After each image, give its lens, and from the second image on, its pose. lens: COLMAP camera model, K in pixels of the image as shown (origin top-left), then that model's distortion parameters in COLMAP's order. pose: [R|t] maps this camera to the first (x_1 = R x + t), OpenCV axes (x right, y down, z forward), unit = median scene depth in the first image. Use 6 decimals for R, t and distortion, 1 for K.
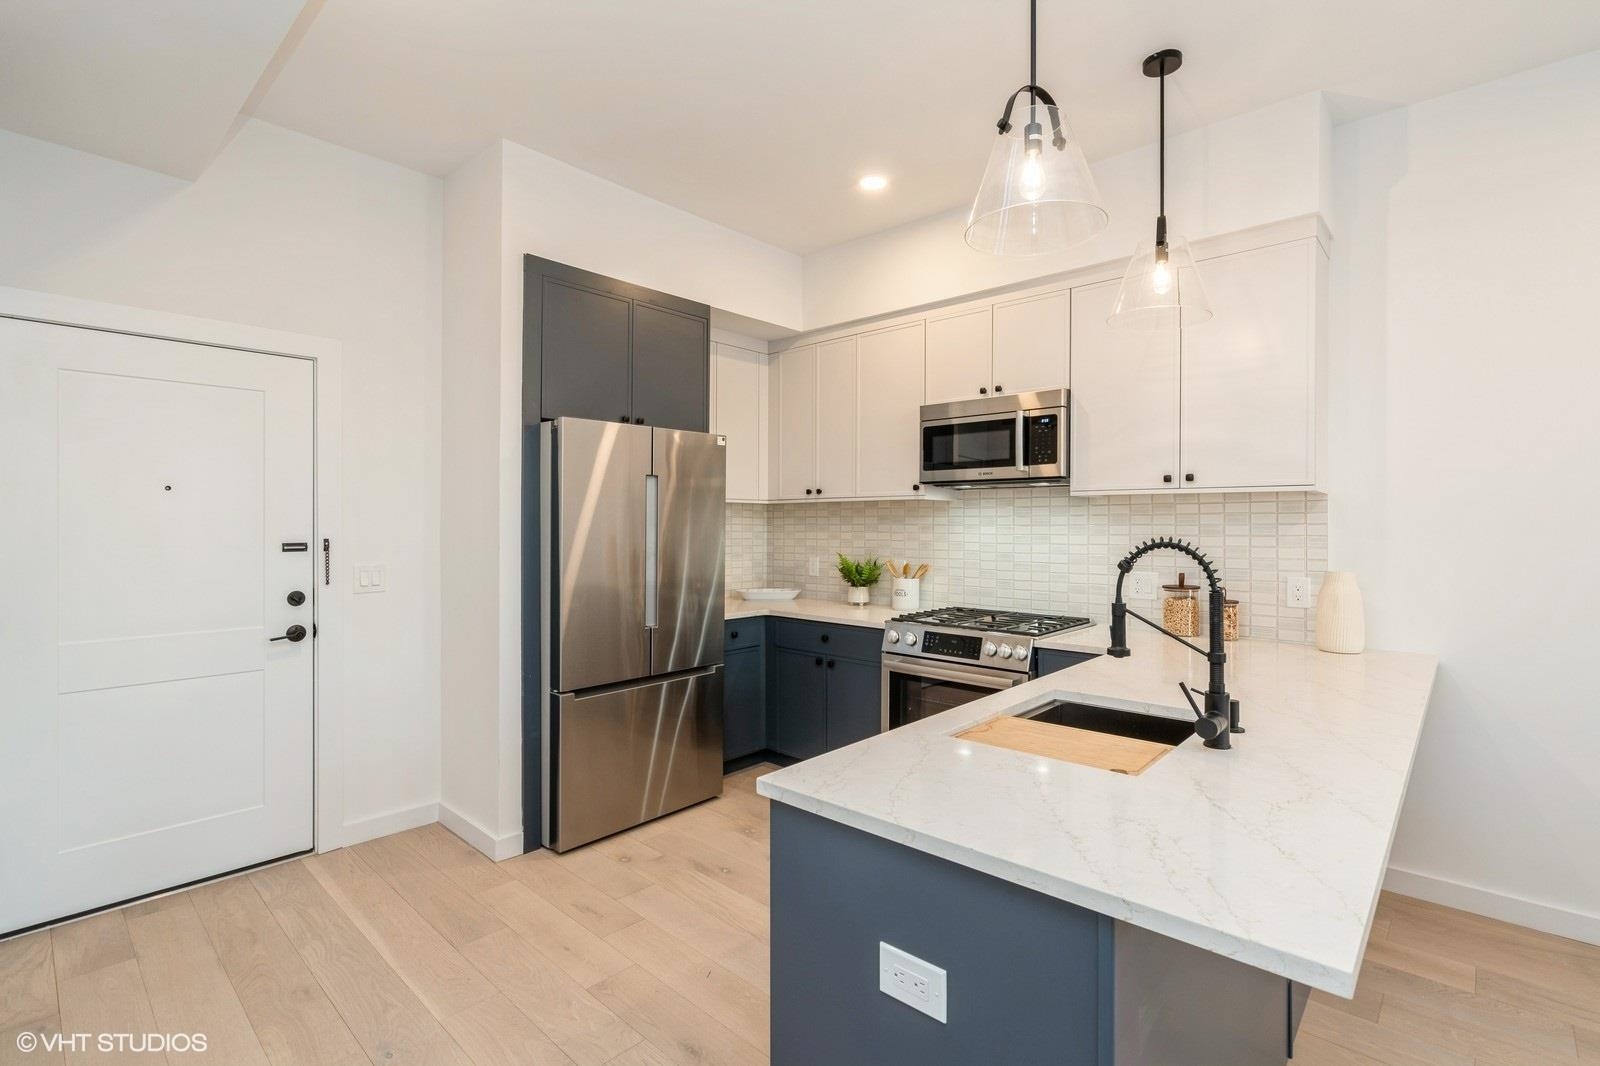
lens RADIAL K [[737.0, 0, 805.1], [0, 737.0, 524.5], [0, 0, 1]] dist [-0.014548, 0.004801]
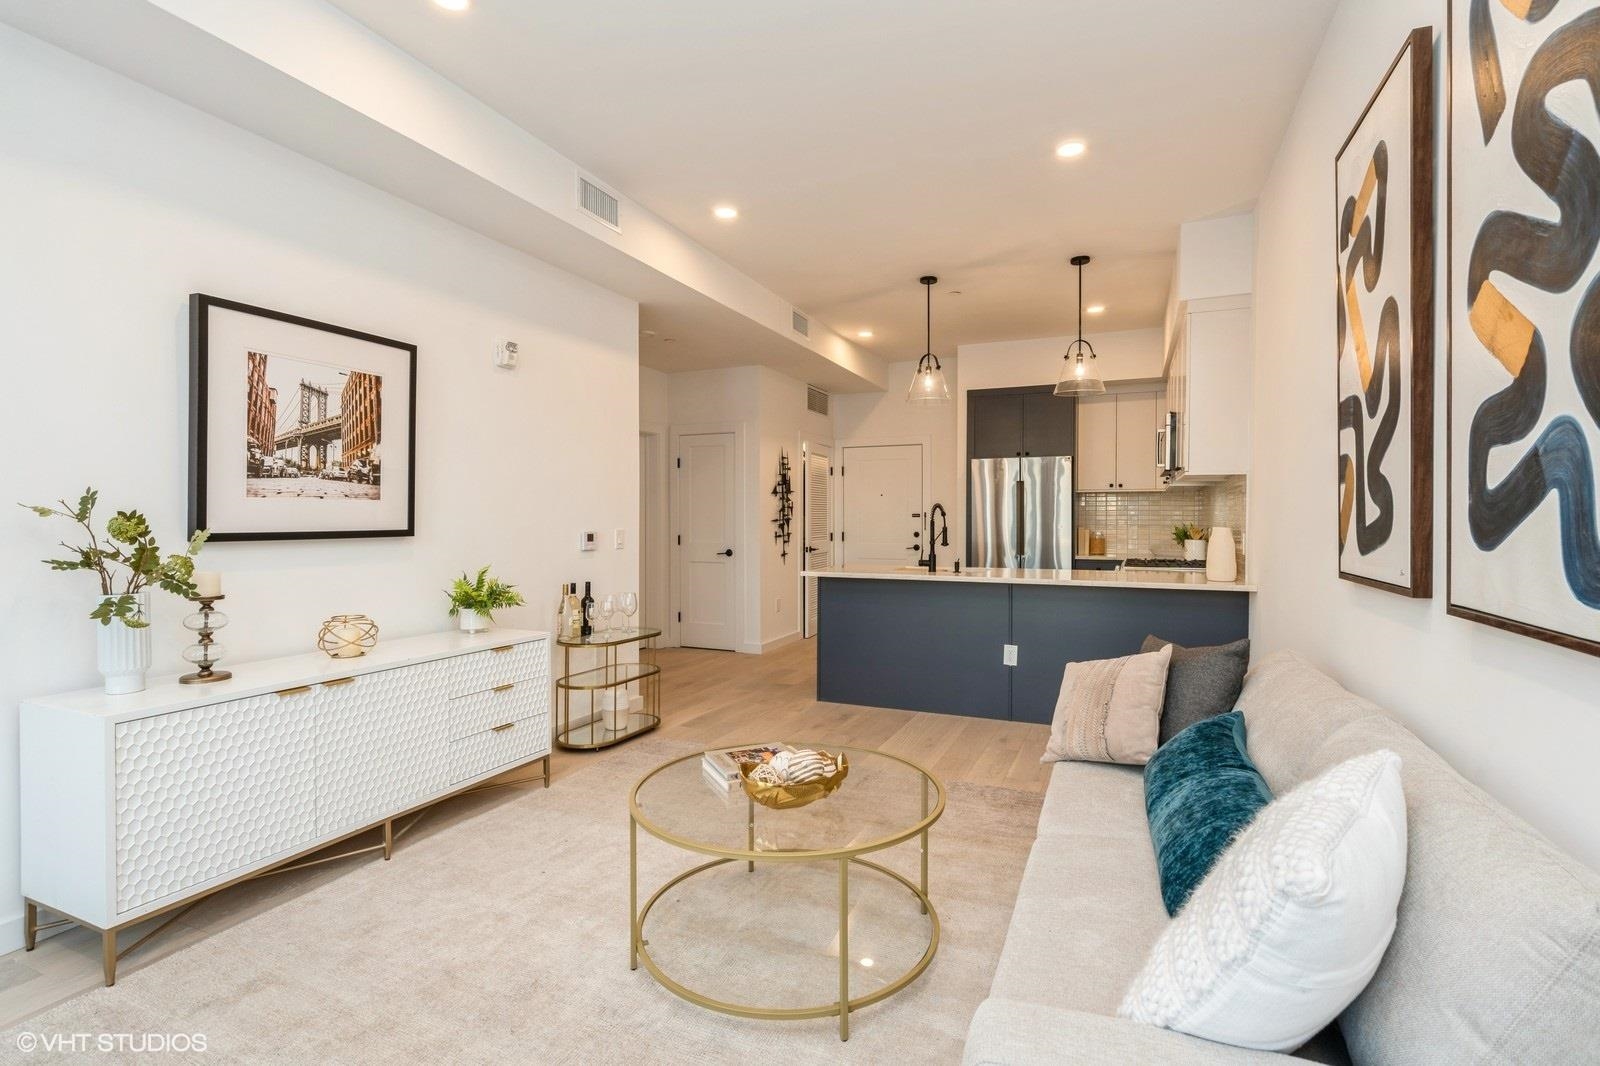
lens RADIAL K [[737.0, 0, 802.3], [0, 737.0, 522.4], [0, 0, 1]] dist [-0.014548, 0.004801]
pose [[0.312652, 0.007911, -0.949835, 1.405358], [-0.005687, 0.999963, 0.006456, 0.033569], [0.949851, 0.003384, 0.312686, -0.195602]]
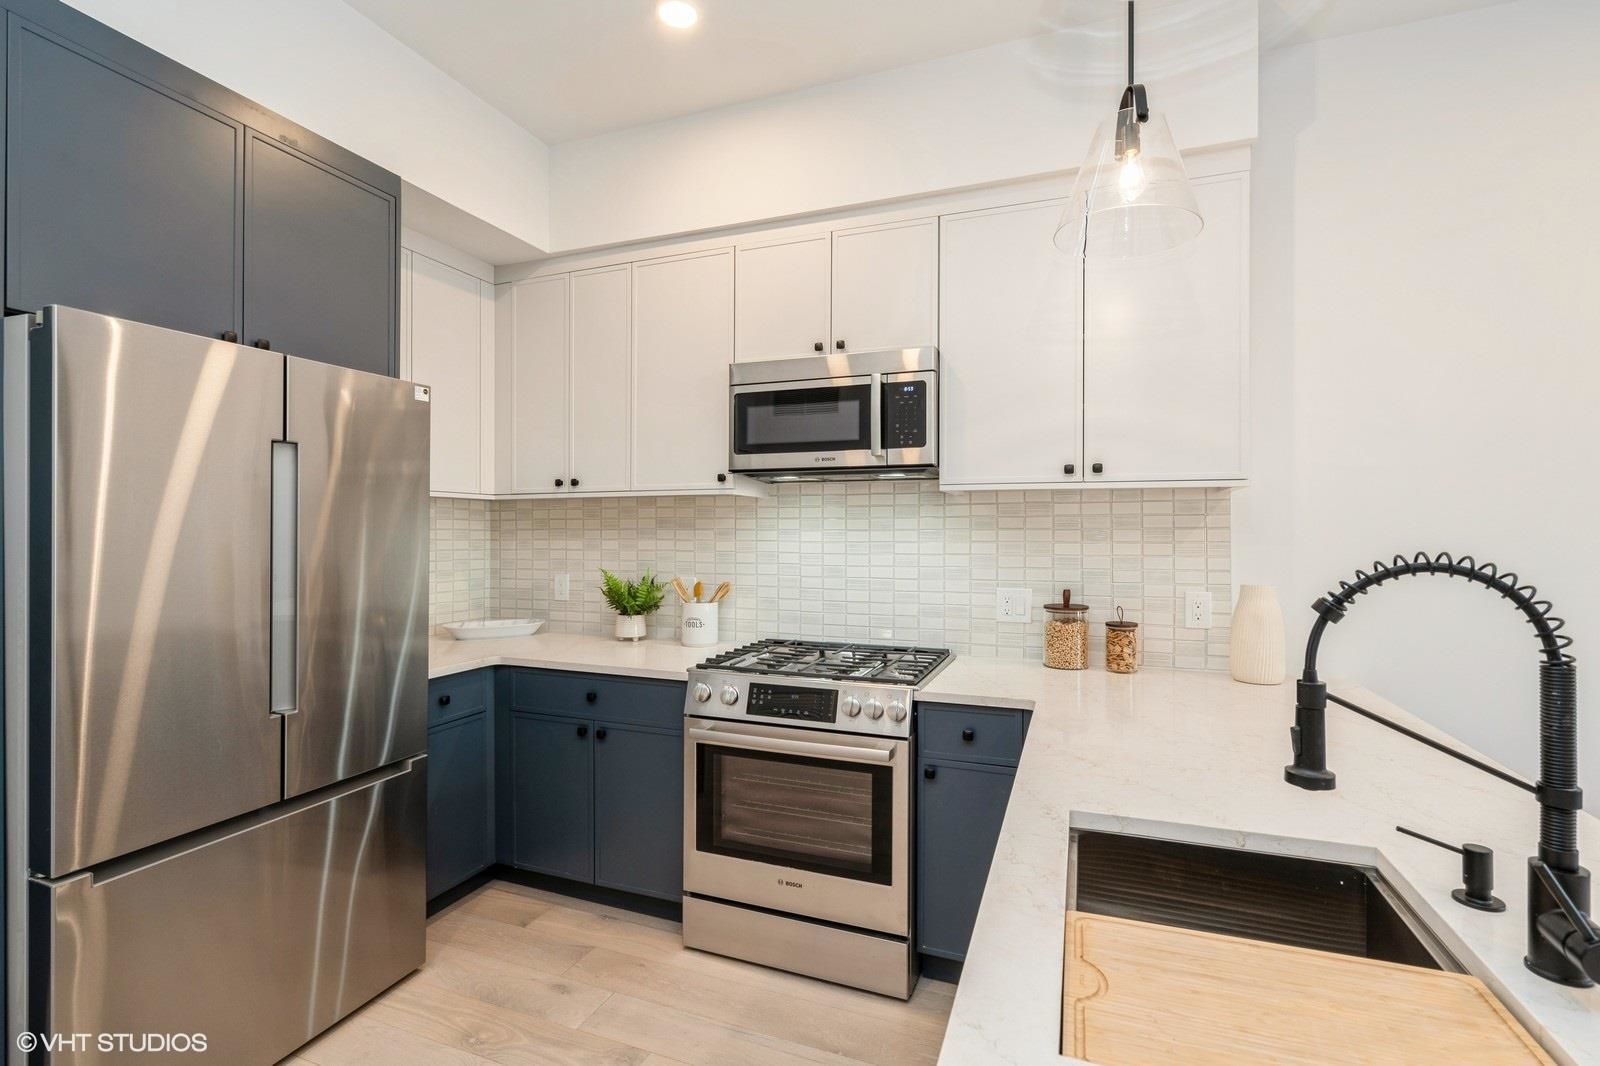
lens RADIAL K [[737.0, 0, 800.5], [0, 737.0, 531.2], [0, 0, 1]] dist [-0.014548, 0.004801]
pose [[0.932260, -0.002251, 0.361782, -0.040441], [0.001487, 0.999996, 0.002391, 0.000387], [-0.361786, -0.001691, 0.932260, 0.311726]]
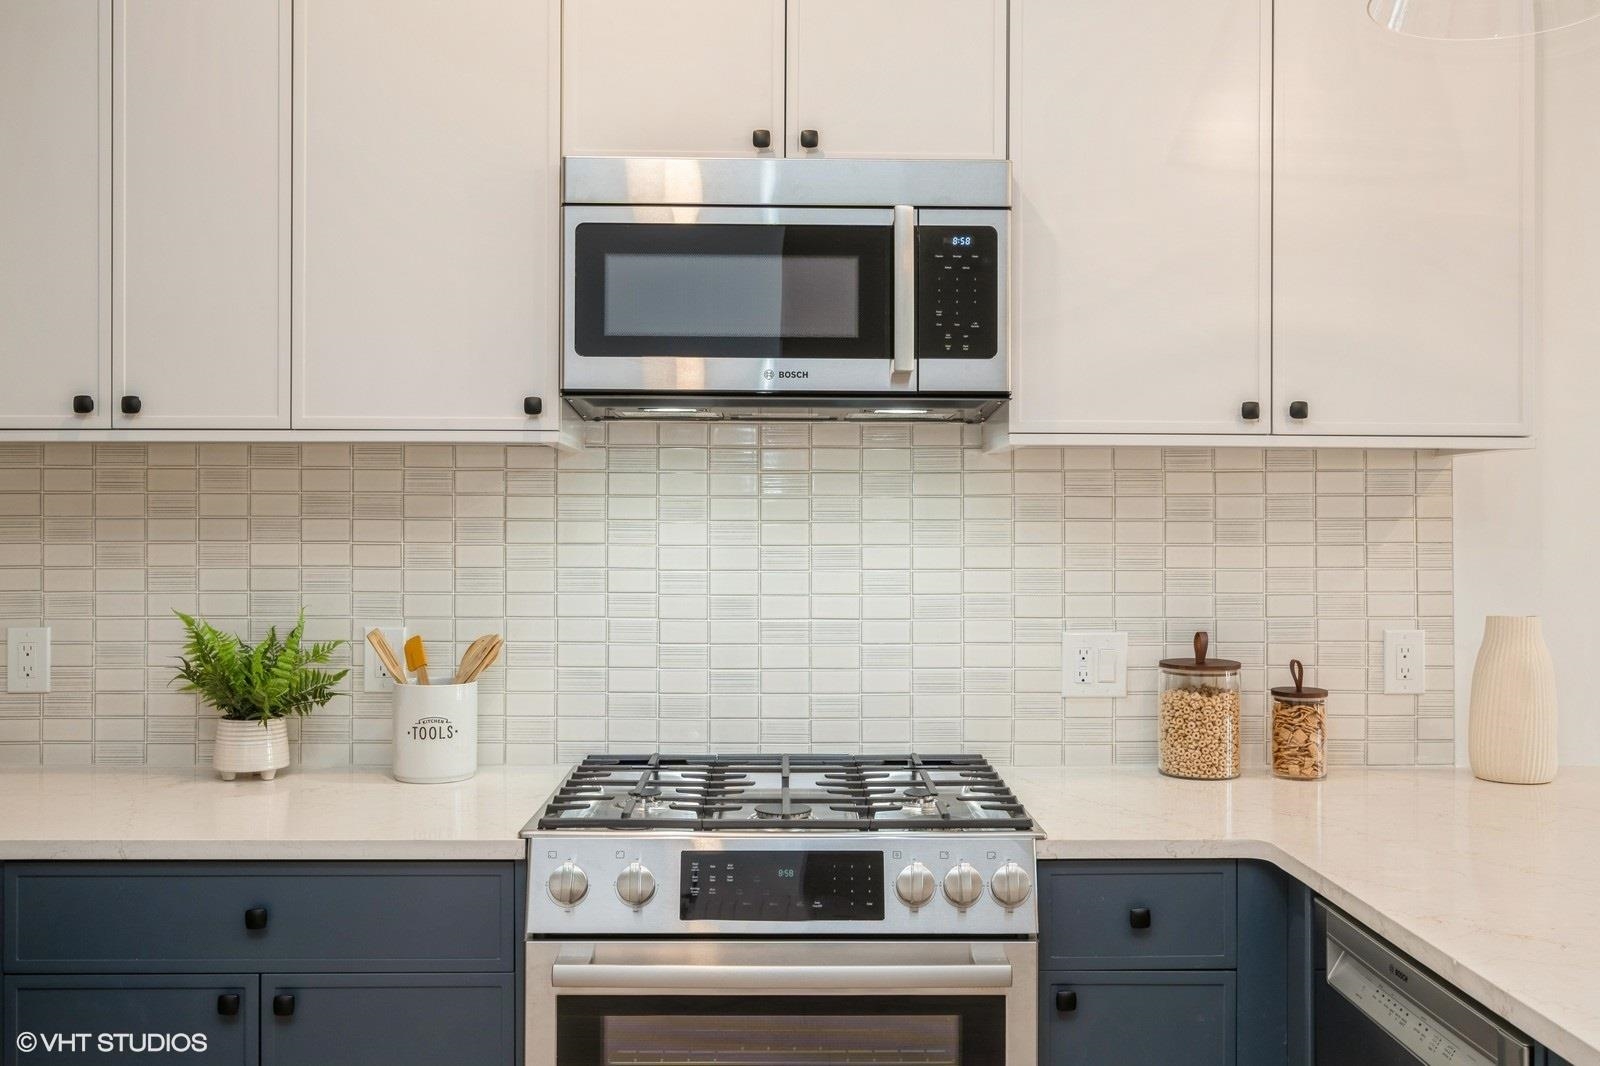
lens RADIAL K [[1472.4, 0, 799.4], [0, 1472.4, 522.4], [0, 0, 1]] dist [0.017833, 0.000000]
pose [[0.725893, -0.000821, 0.687808, -0.223603], [-0.001220, 0.999996, 0.002482, -0.000187], [-0.687807, -0.002640, 0.725889, 0.462028]]
